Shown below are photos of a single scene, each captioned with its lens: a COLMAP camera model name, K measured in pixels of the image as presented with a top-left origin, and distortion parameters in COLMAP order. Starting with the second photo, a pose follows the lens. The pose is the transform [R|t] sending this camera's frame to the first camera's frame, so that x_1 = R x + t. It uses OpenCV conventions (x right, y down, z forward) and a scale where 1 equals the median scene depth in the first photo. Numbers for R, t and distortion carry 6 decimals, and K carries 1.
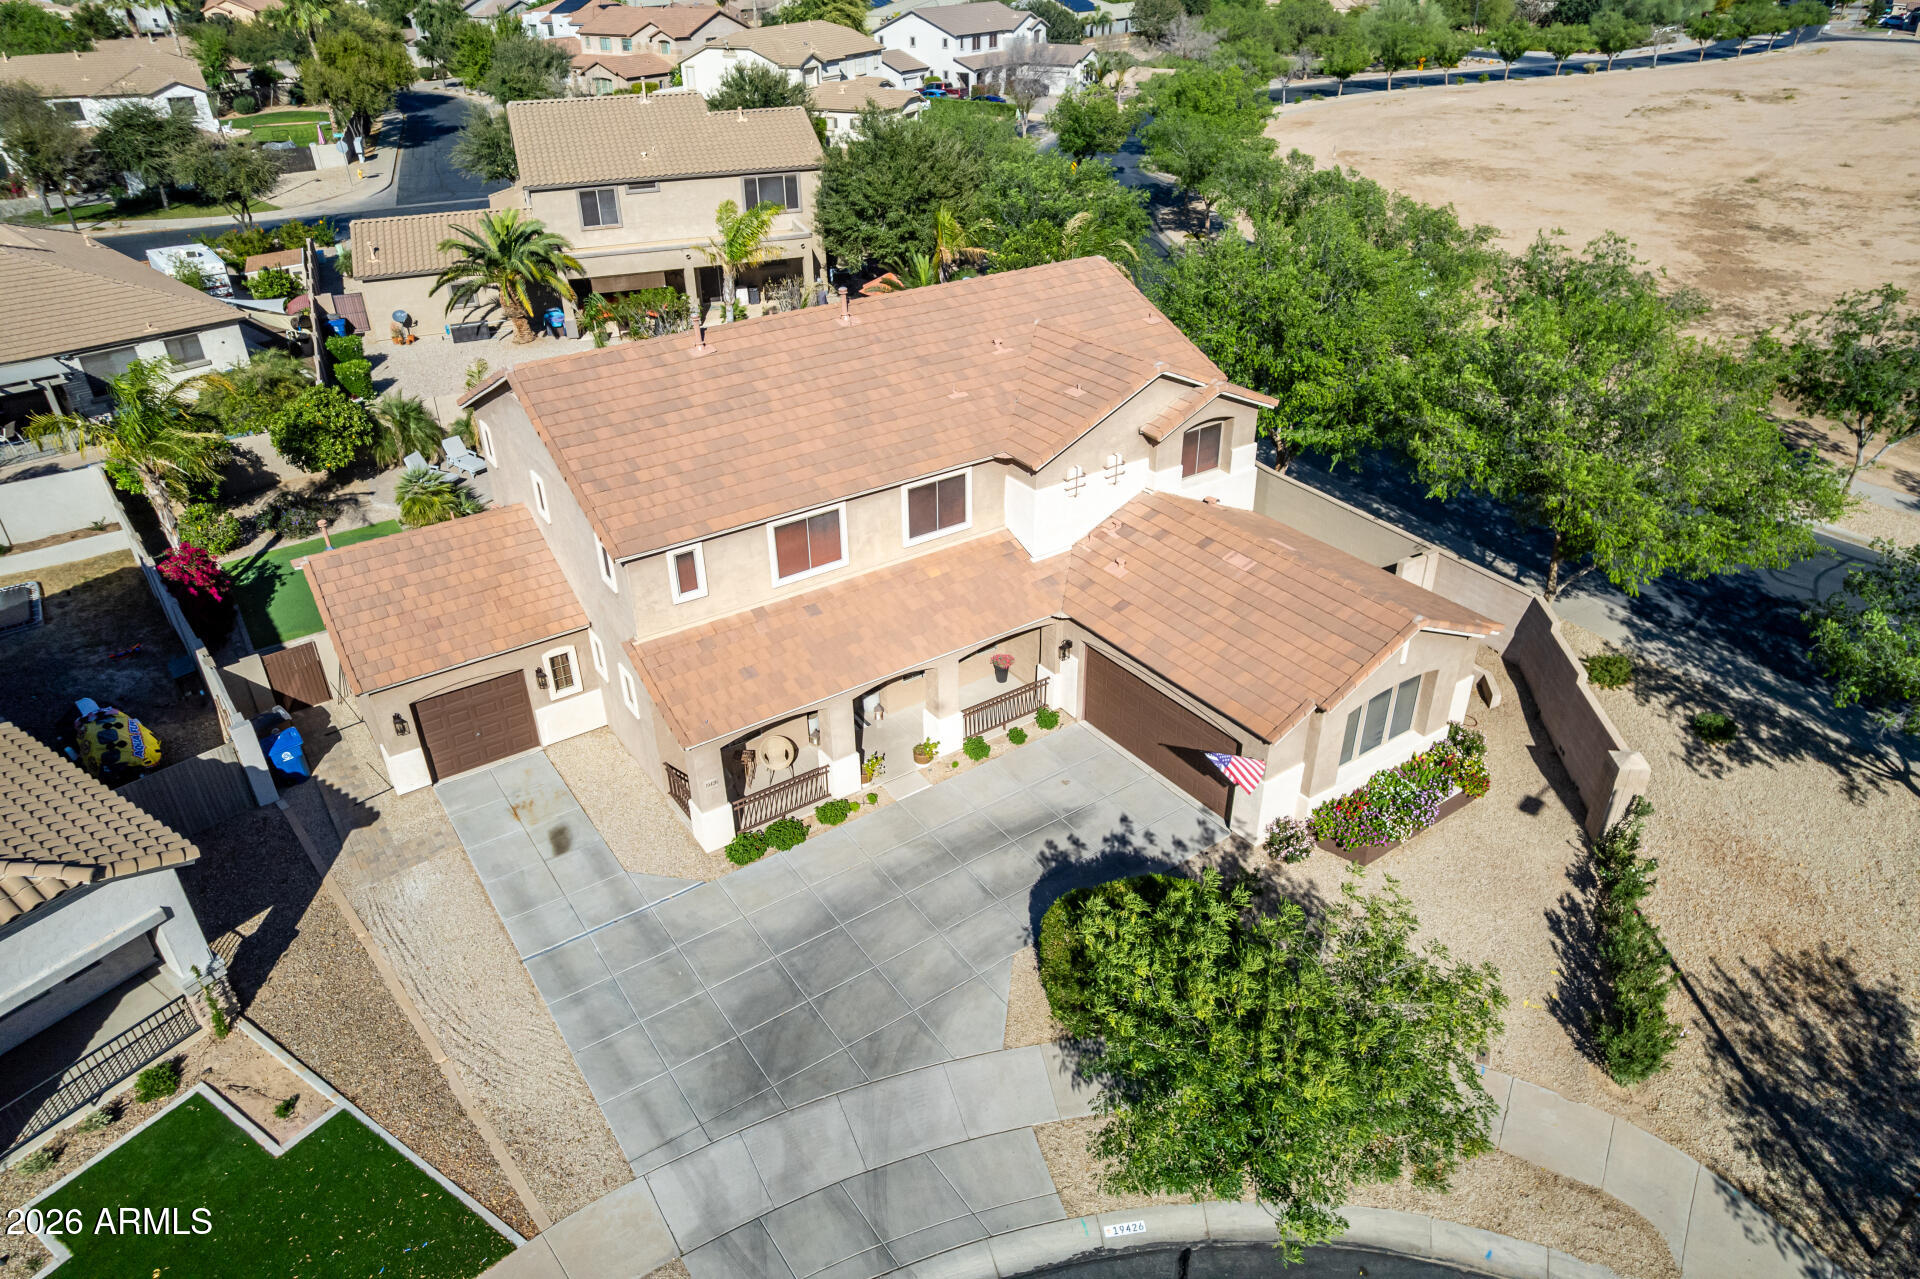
lens RADIAL K [[1228.8, 0, 964.6], [0, 1228.8, 640.1], [0, 0, 1]] dist [-0.071329, 0.058087]
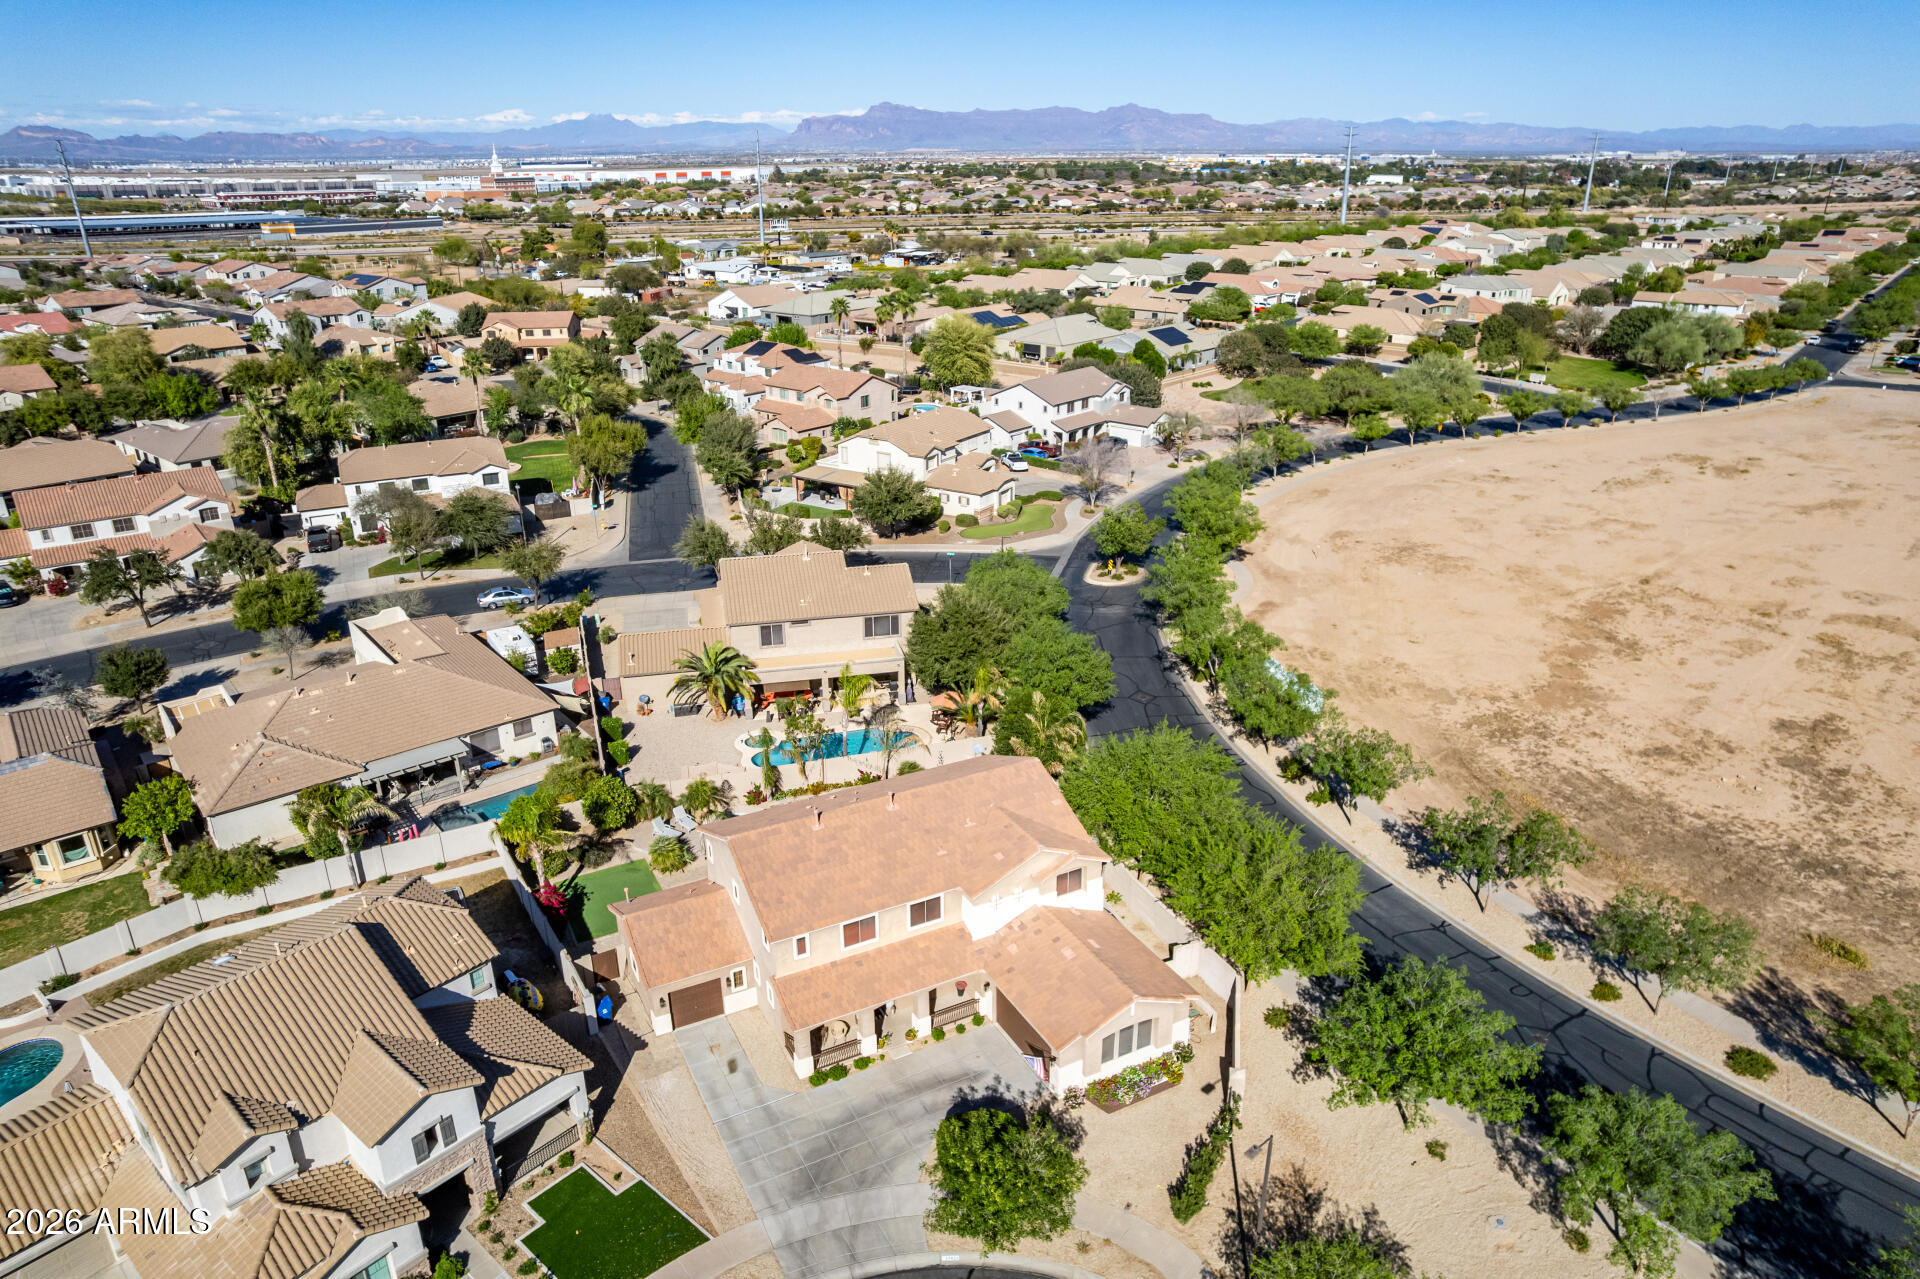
lens RADIAL K [[1220.6, 0, 960.6], [0, 1220.6, 650.0], [0, 0, 1]] dist [-0.072906, 0.060339]
pose [[0.992287, 0.048959, -0.113884, 0.247400], [-0.064946, 0.987849, -0.141198, -0.260389], [0.105587, 0.147505, 0.983409, -1.055250]]
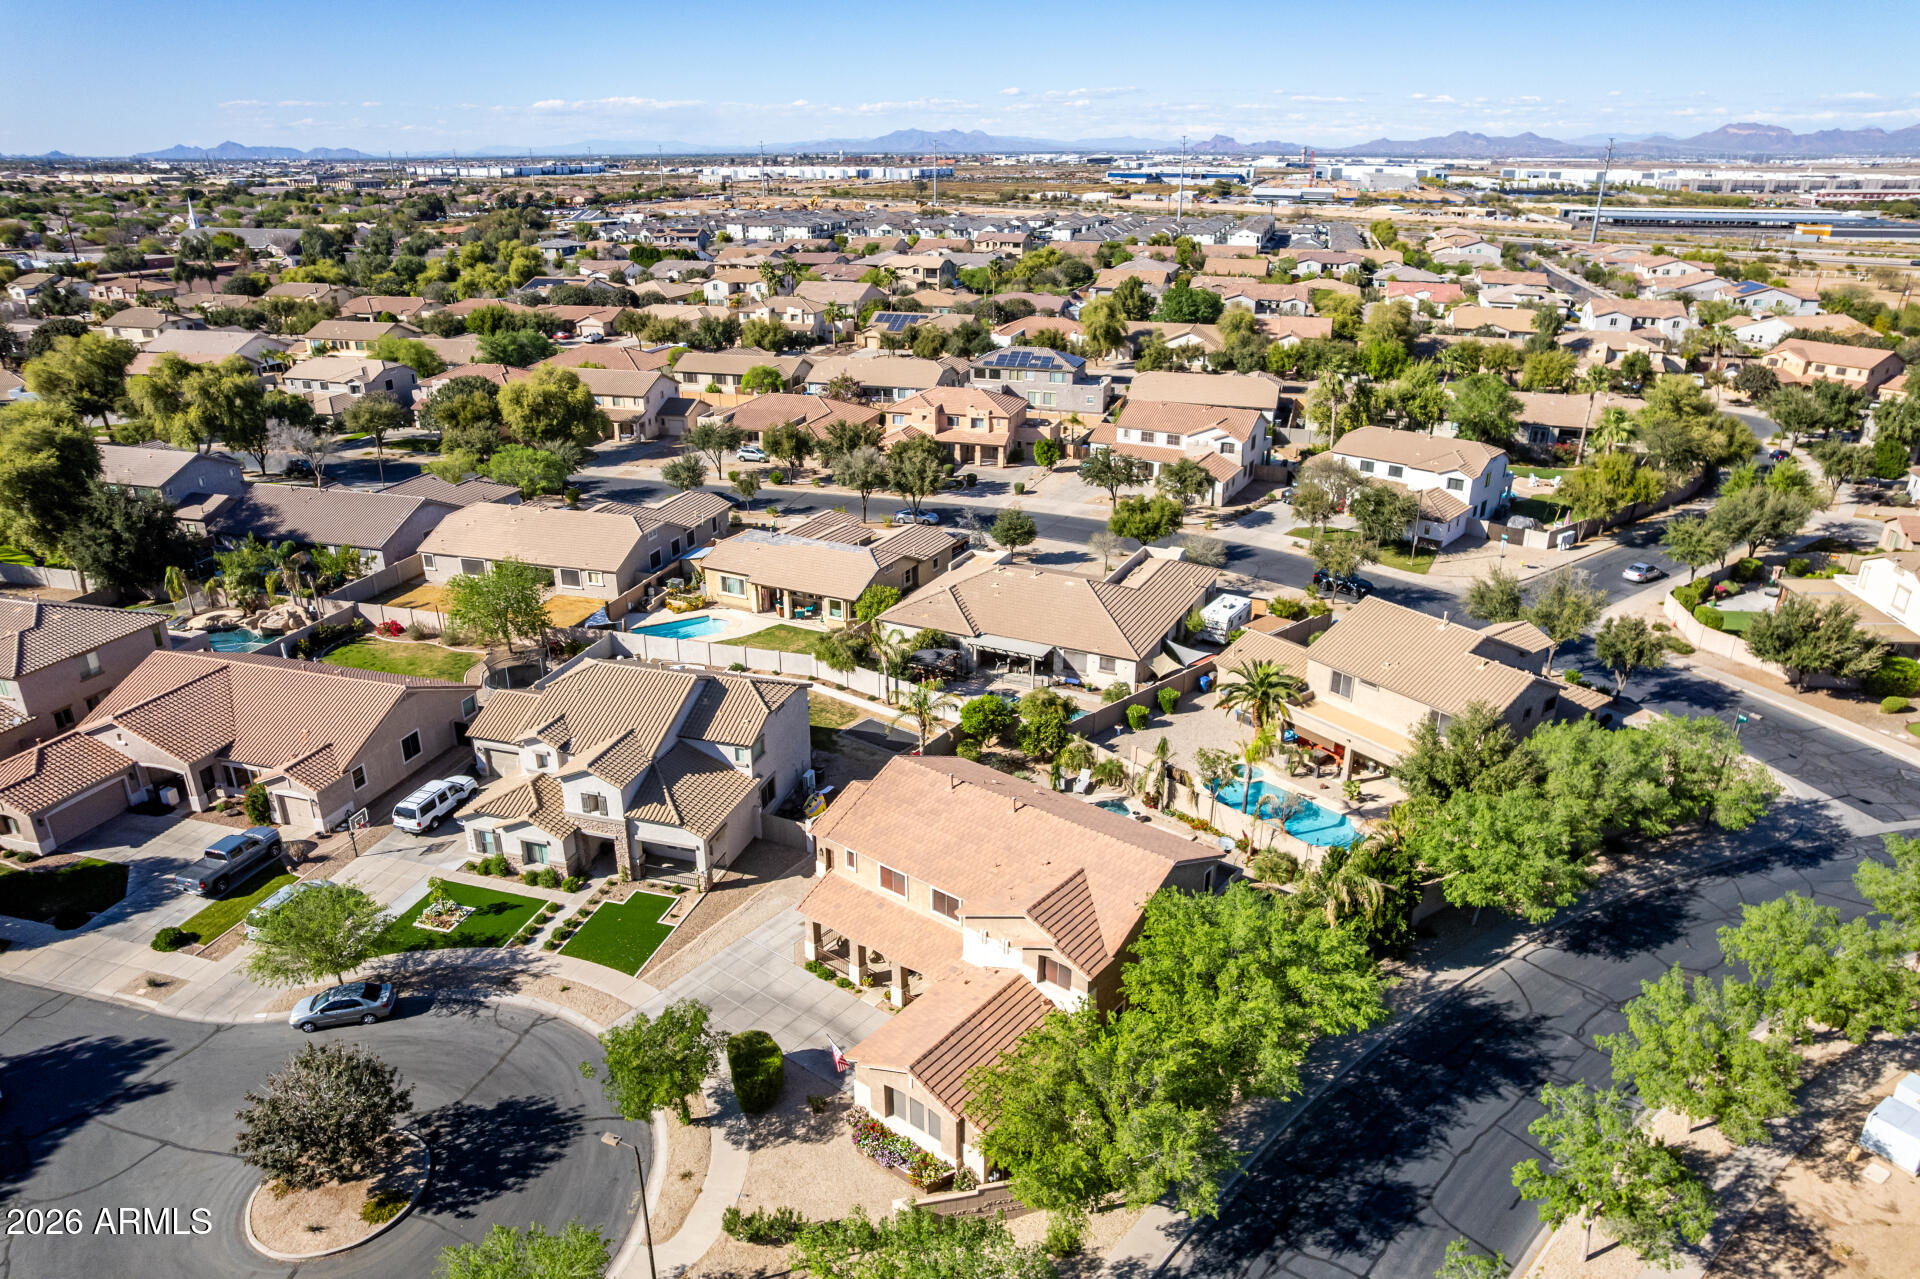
lens RADIAL K [[1228.8, 0, 964.6], [0, 1228.8, 640.1], [0, 0, 1]] dist [-0.071329, 0.058087]
pose [[0.295820, 0.364528, -0.882955, 1.673837], [-0.492443, 0.850230, 0.186032, -0.903255], [0.818529, 0.379773, 0.431025, -0.040422]]
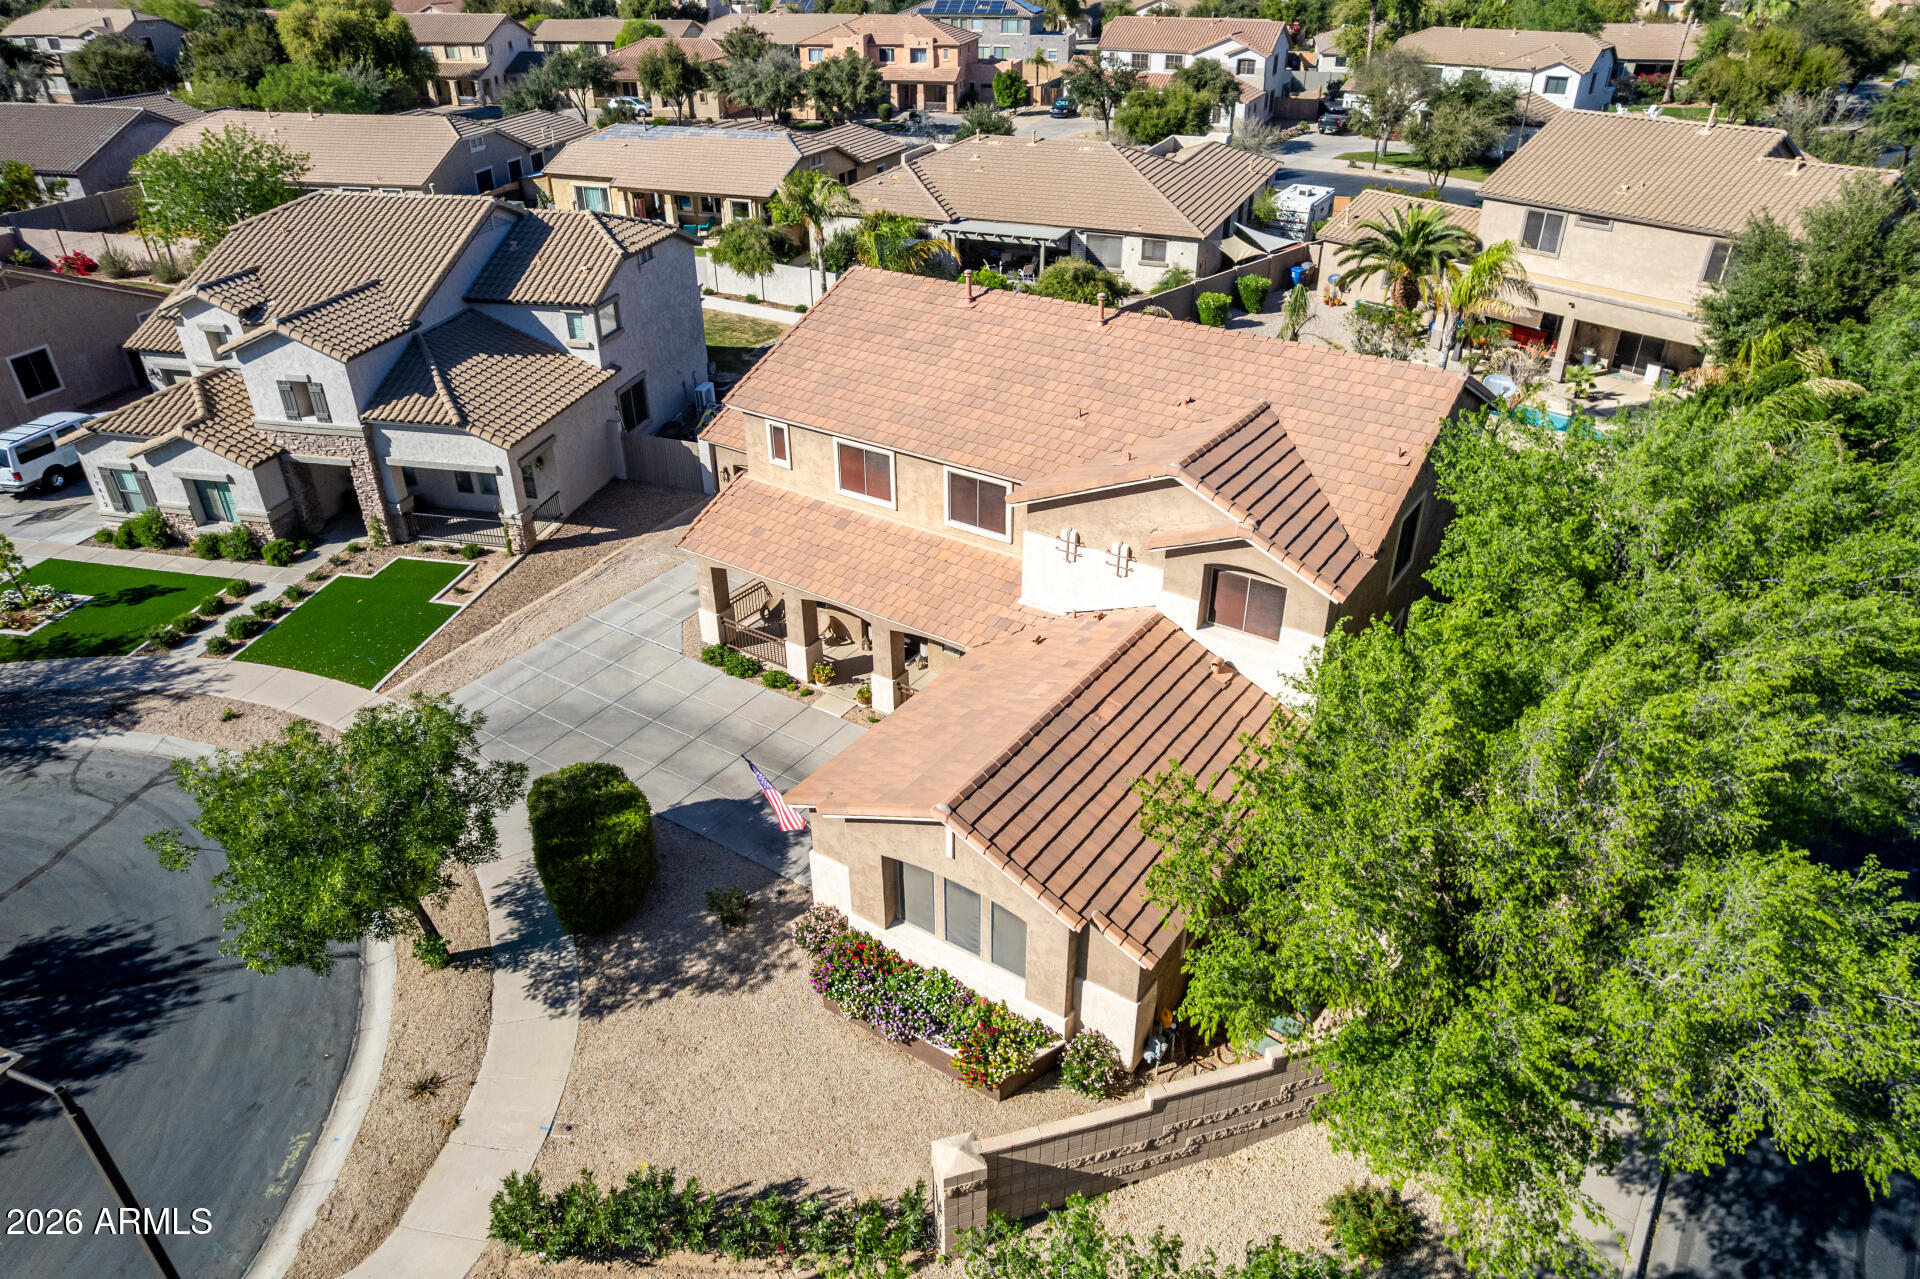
lens RADIAL K [[1228.8, 0, 964.6], [0, 1228.8, 640.1], [0, 0, 1]] dist [-0.071329, 0.058087]
pose [[0.360270, 0.483632, -0.797688, 0.851909], [-0.475028, 0.831050, 0.289316, -0.308311], [0.802841, 0.274692, 0.529141, 0.487489]]
